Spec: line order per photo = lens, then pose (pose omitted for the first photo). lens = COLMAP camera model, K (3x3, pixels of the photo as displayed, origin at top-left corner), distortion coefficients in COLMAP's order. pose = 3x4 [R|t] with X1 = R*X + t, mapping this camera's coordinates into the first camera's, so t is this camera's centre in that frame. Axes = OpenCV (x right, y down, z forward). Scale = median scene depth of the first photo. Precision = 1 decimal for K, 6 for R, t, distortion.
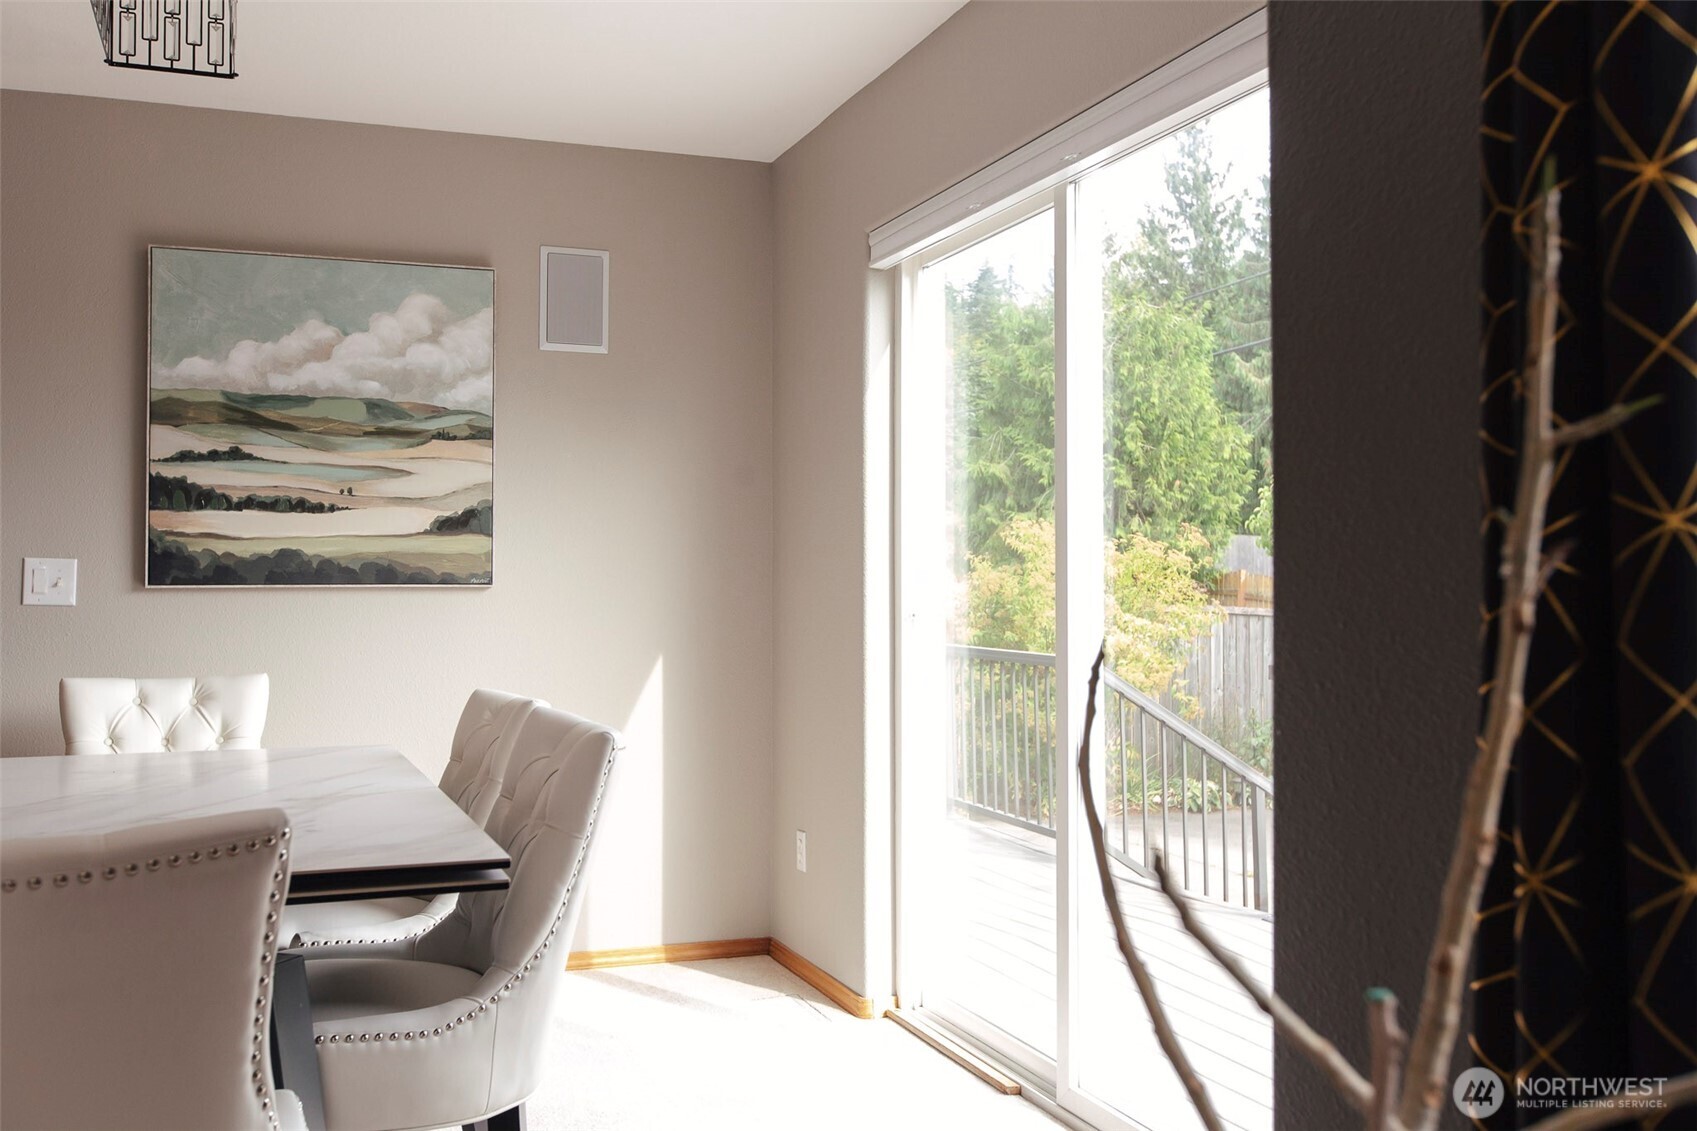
lens RADIAL K [[1575.1, 0, 848.6], [0, 1575.1, 562.1], [0, 0, 1]] dist [0.002293, 0.000000]
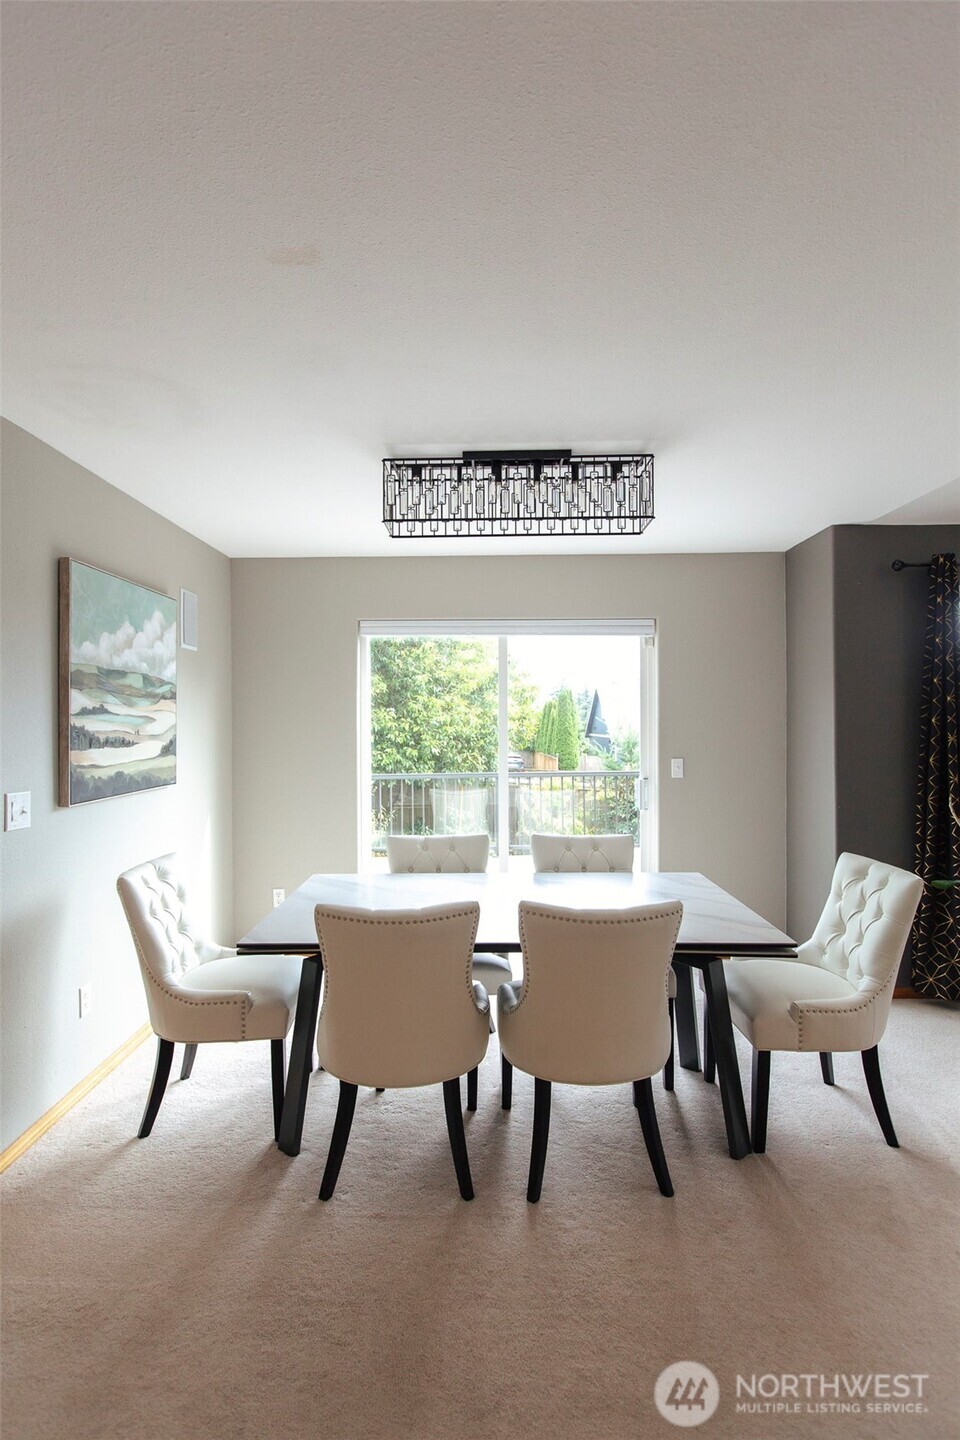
lens RADIAL K [[712.9, 0, 479.1], [0, 712.9, 723.4], [0, 0, 1]] dist [-0.001312, -0.000086]
pose [[0.375606, -0.000284, 0.926779, -0.864065], [-0.015737, 0.999854, 0.006685, -0.064913], [-0.926646, -0.017095, 0.375547, 0.420862]]
